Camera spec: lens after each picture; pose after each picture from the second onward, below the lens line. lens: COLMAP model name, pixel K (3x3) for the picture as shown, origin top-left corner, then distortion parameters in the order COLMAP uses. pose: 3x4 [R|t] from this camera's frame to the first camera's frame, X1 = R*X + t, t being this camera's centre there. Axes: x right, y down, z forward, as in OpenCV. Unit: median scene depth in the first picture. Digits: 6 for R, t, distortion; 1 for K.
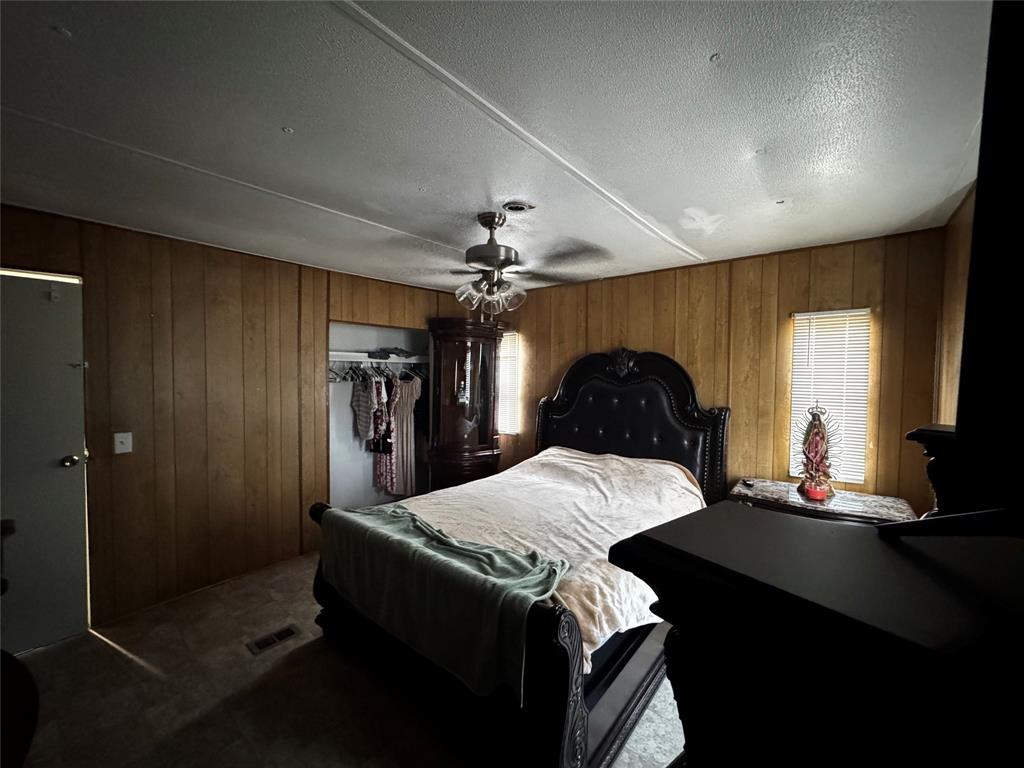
lens RADIAL K [[410.7, 0, 512.0], [0, 410.7, 384.0], [0, 0, 1]] dist [-0.002443, 0.000226]
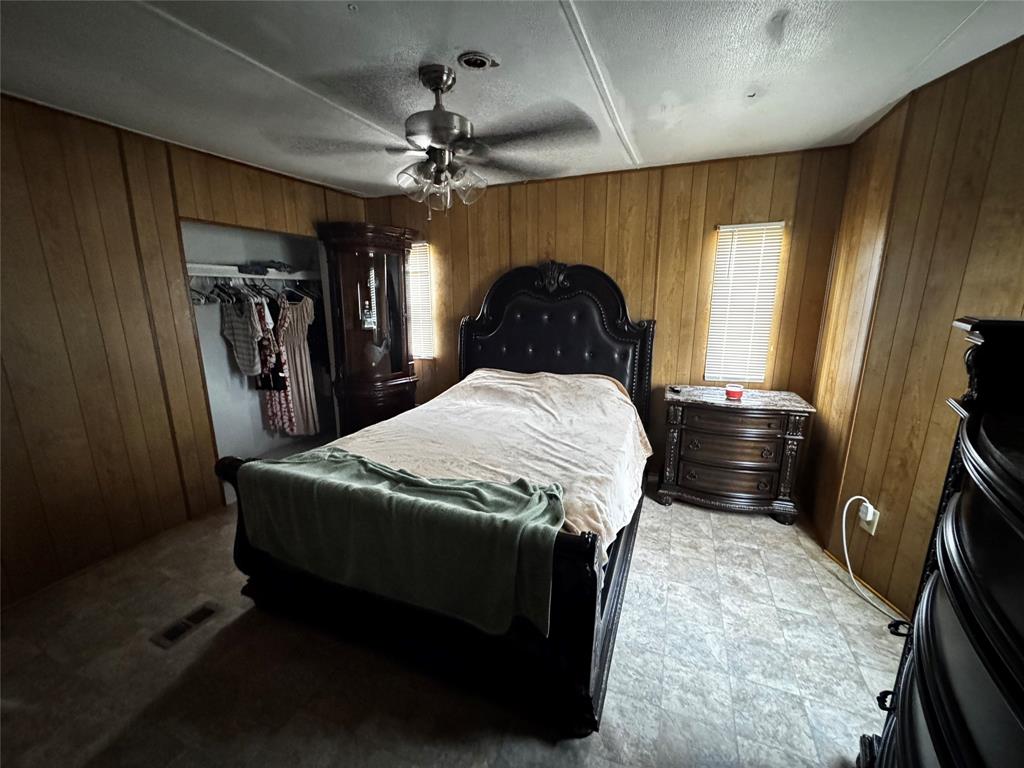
lens RADIAL K [[410.7, 0, 512.0], [0, 410.7, 384.0], [0, 0, 1]] dist [-0.002443, 0.000226]
pose [[0.955820, -0.075192, 0.284173, -0.127996], [0.021869, 0.982242, 0.186342, 0.015372], [-0.293138, -0.171894, 0.940491, 0.104812]]
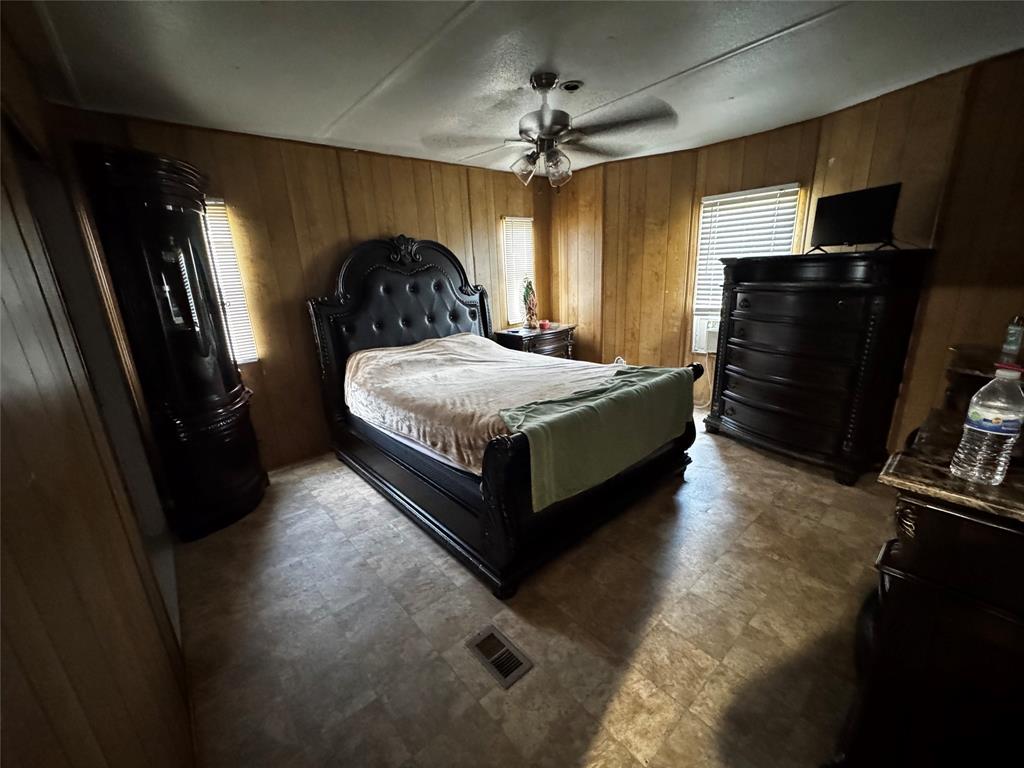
lens RADIAL K [[410.7, 0, 512.0], [0, 410.7, 384.0], [0, 0, 1]] dist [-0.002443, 0.000226]
pose [[0.168646, -0.281895, 0.944507, -0.863713], [0.081183, 0.958949, 0.271710, 0.011852], [-0.982328, 0.030855, 0.184608, 0.668416]]
